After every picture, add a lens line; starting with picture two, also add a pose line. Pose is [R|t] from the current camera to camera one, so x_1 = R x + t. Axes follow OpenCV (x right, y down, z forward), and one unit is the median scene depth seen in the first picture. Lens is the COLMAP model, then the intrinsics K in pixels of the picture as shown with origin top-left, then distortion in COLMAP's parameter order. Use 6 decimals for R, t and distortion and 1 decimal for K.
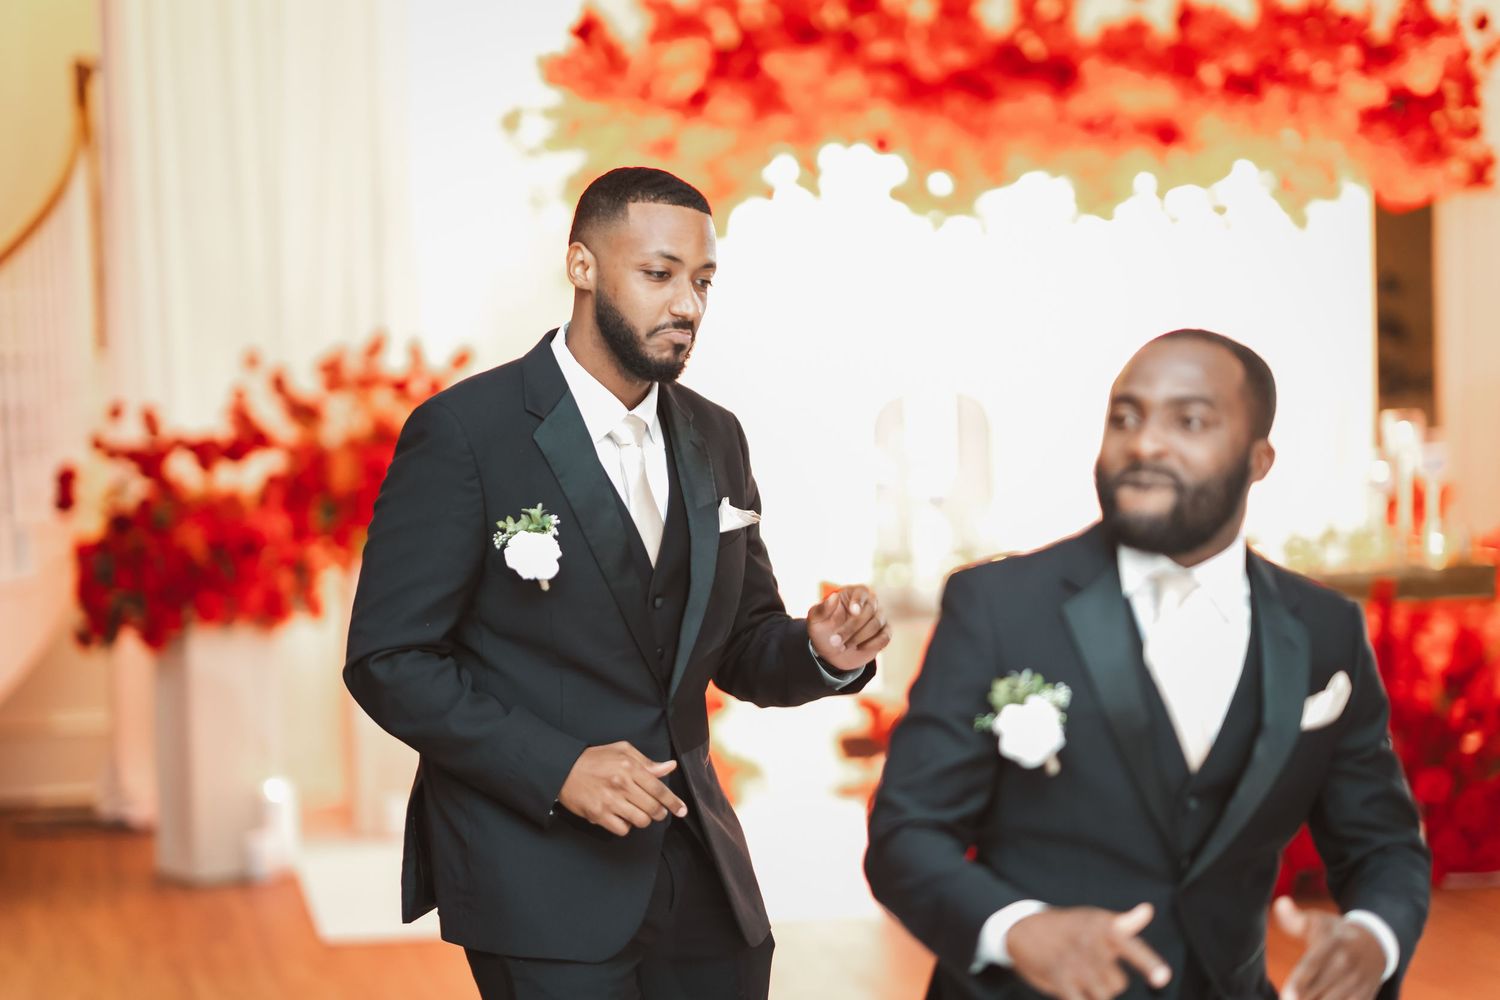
lens RADIAL K [[3538.6, 0, 761.2], [0, 3538.6, 501.4], [0, 0, 1]] dist [0.005872, 0.000000]
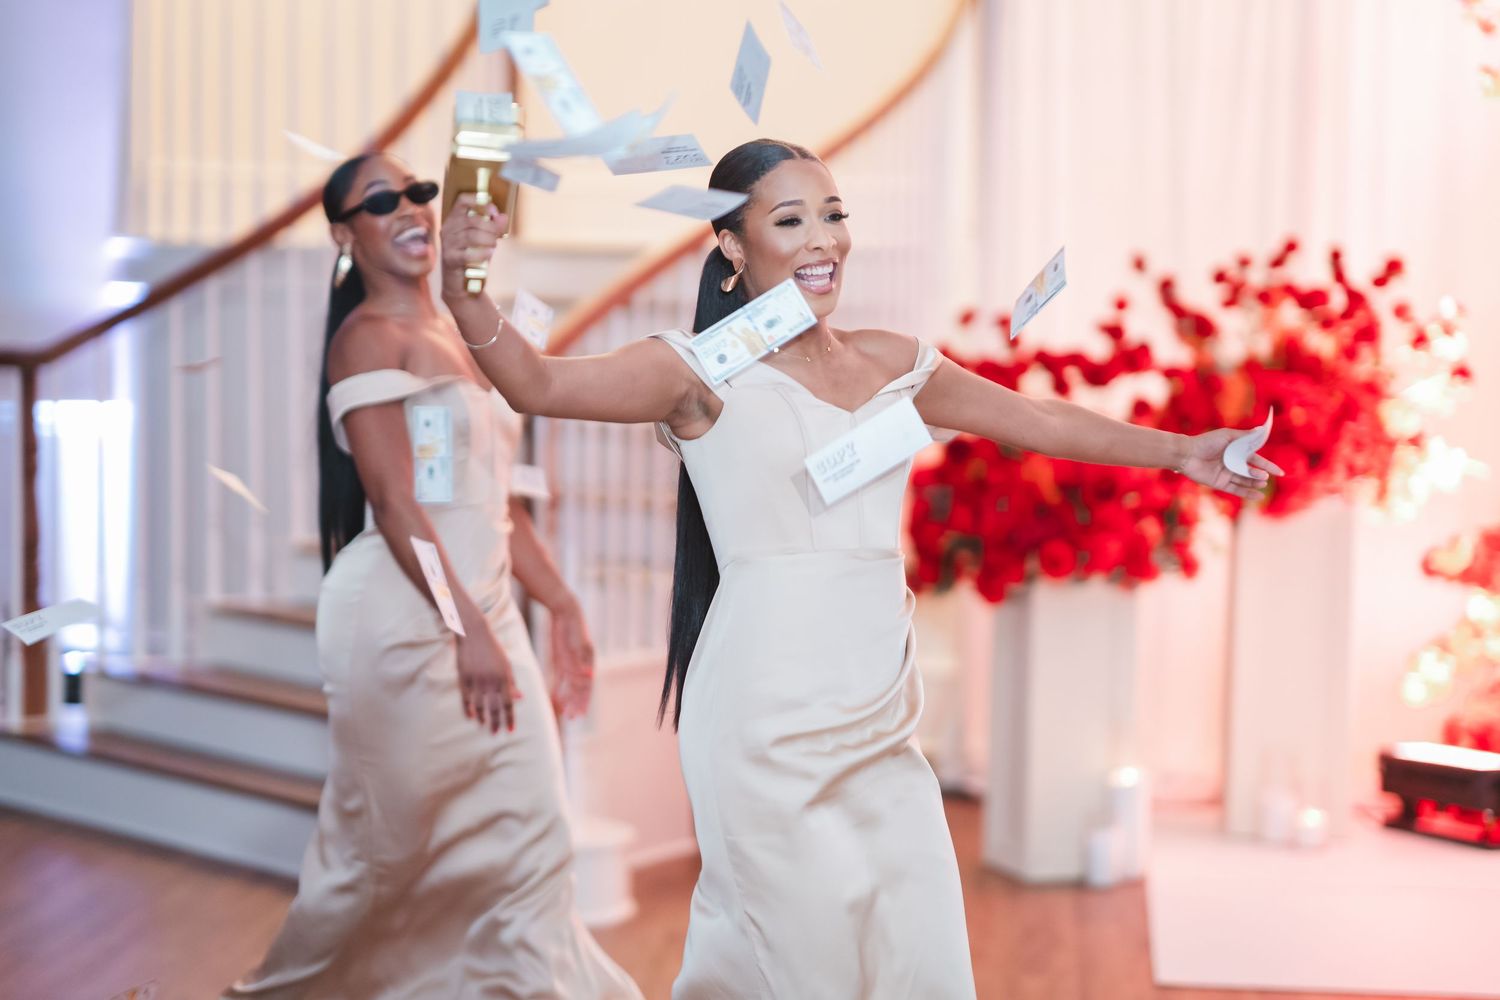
lens RADIAL K [[3538.6, 0, 754.2], [0, 3538.6, 502.7], [0, 0, 1]] dist [0.005872, 0.000000]
pose [[0.962043, 0.060646, -0.266073, -0.004188], [-0.053186, 0.997965, 0.035160, -0.007988], [0.267664, -0.019674, 0.963311, 0.172089]]
